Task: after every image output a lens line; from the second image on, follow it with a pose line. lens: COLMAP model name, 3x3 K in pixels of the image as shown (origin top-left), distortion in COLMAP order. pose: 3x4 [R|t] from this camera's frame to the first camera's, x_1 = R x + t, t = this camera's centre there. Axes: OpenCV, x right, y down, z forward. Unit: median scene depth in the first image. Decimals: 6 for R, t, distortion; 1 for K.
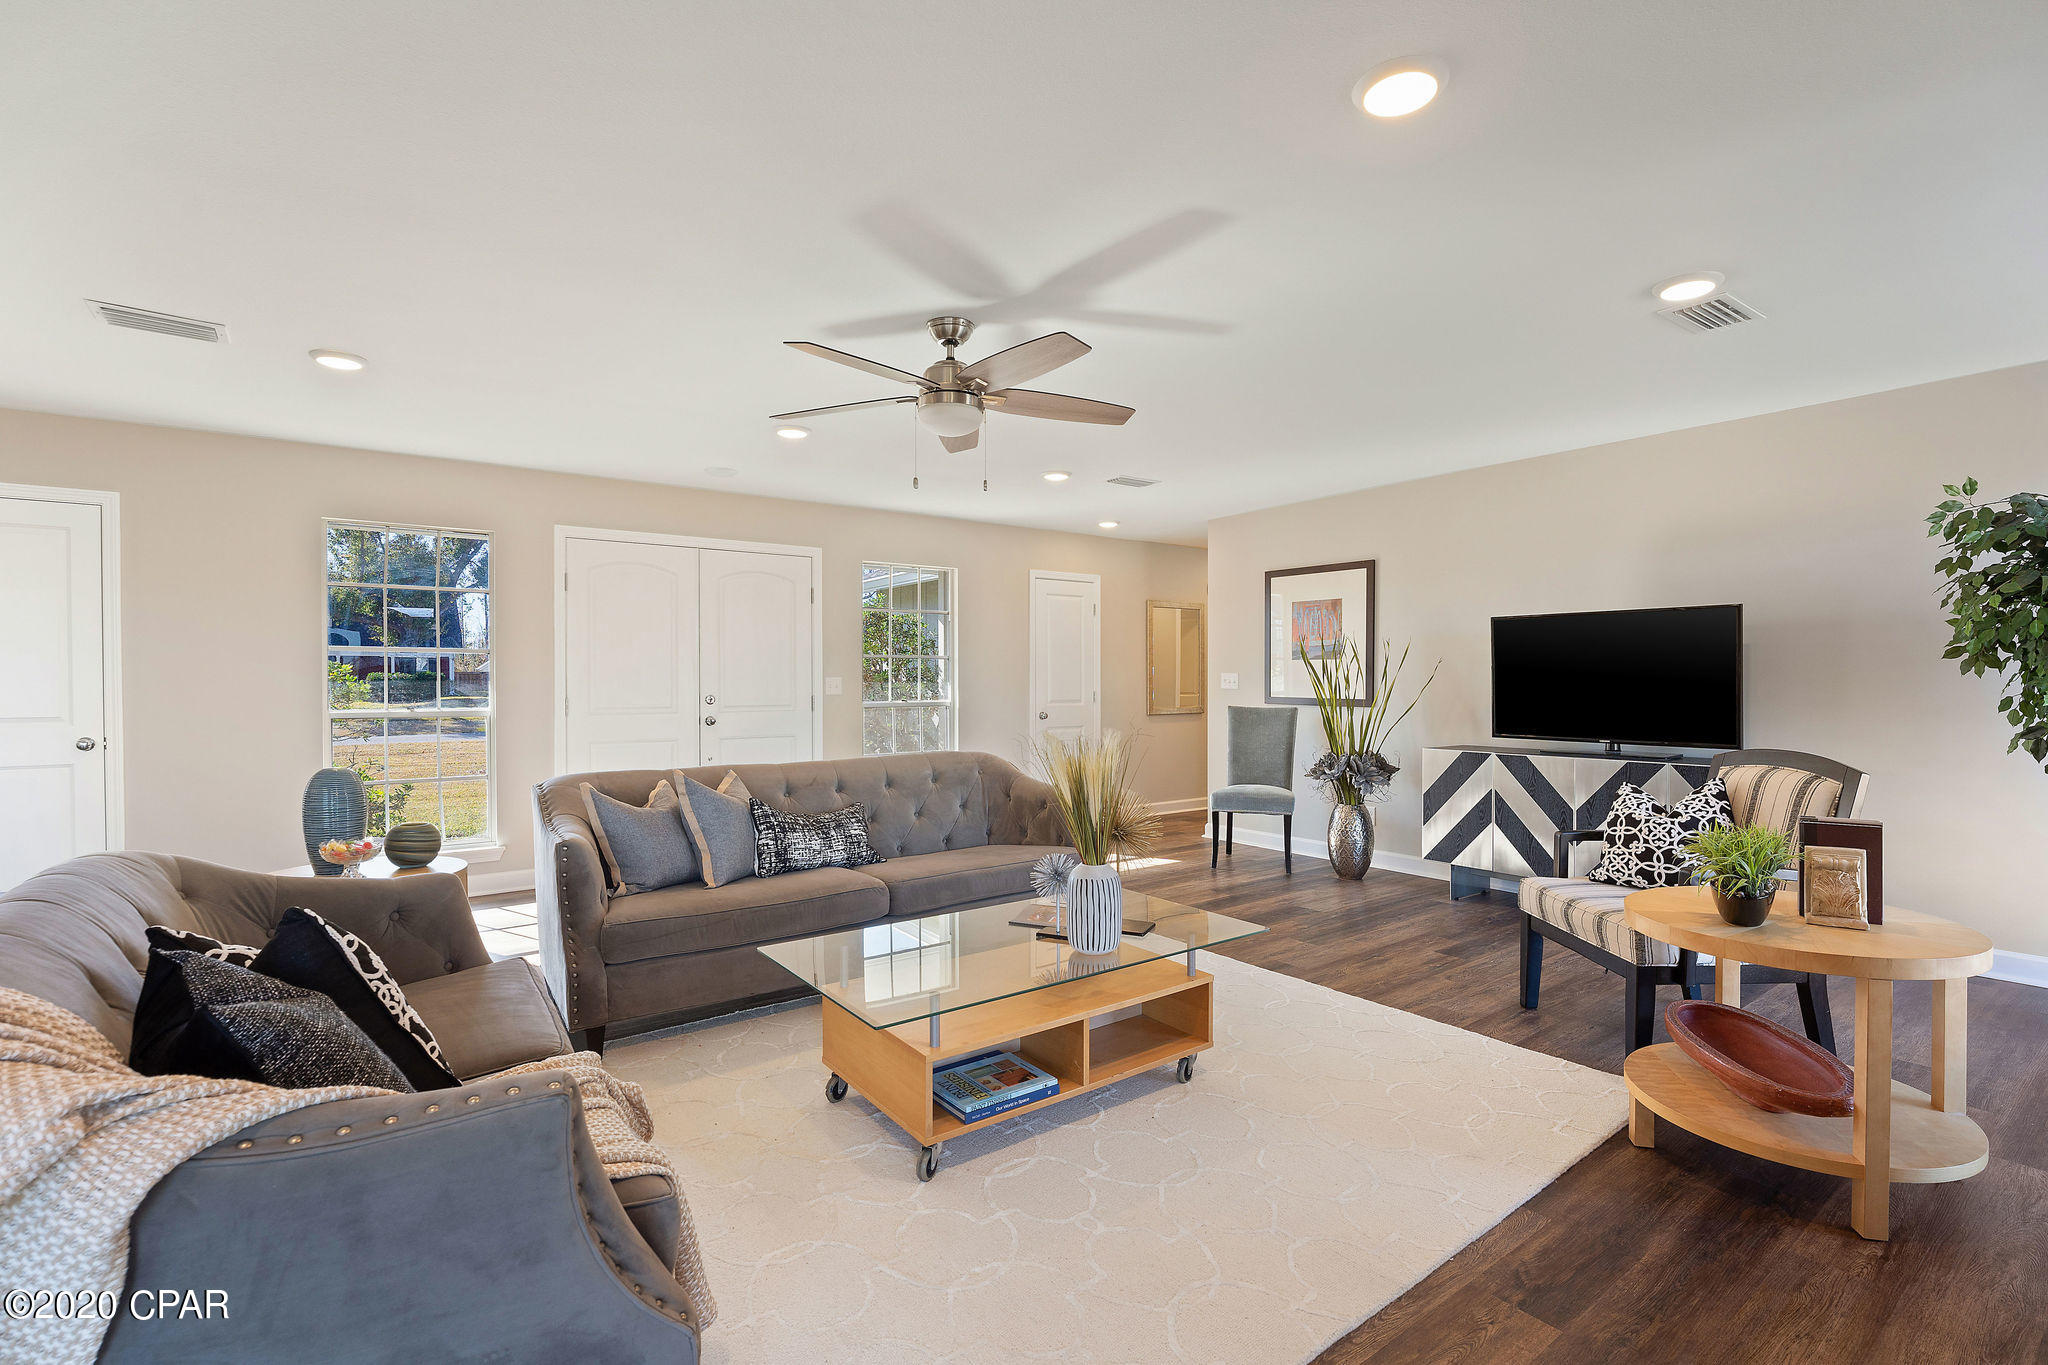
lens RADIAL K [[918.7, 0, 1021.1], [0, 918.7, 693.0], [0, 0, 1]] dist [-0.021862, -0.000121]
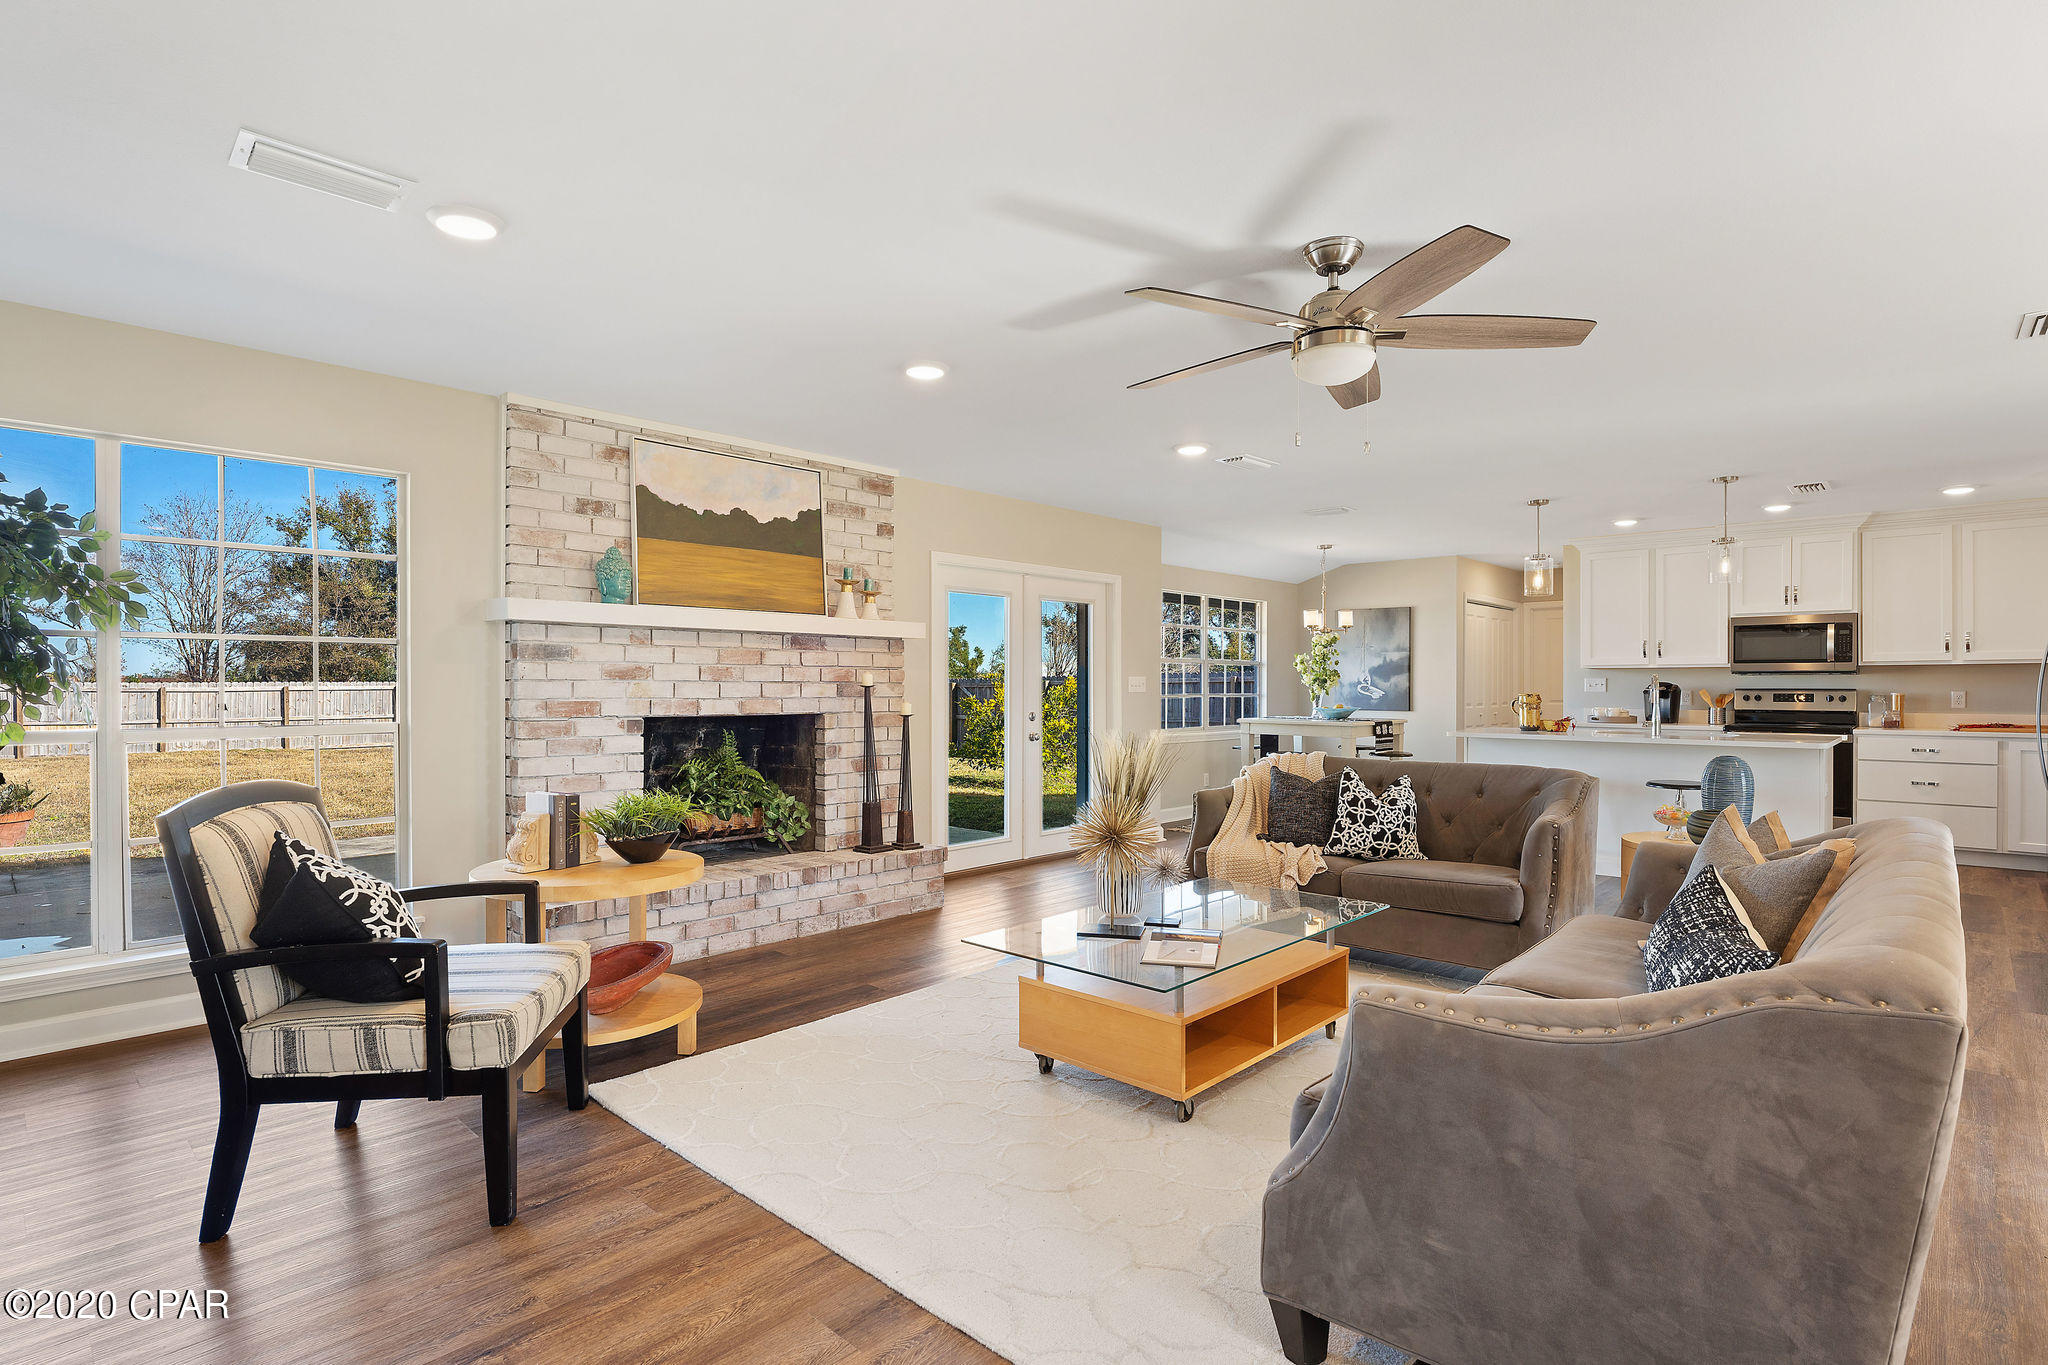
lens RADIAL K [[1009.2, 0, 1019.7], [0, 1009.2, 690.6], [0, 0, 1]] dist [-0.004615, -0.001443]
pose [[-0.982852, 0.002483, -0.184377, 0.234191], [-0.000960, 0.999827, 0.018582, -0.016604], [0.184392, 0.018440, -0.982680, 1.186125]]
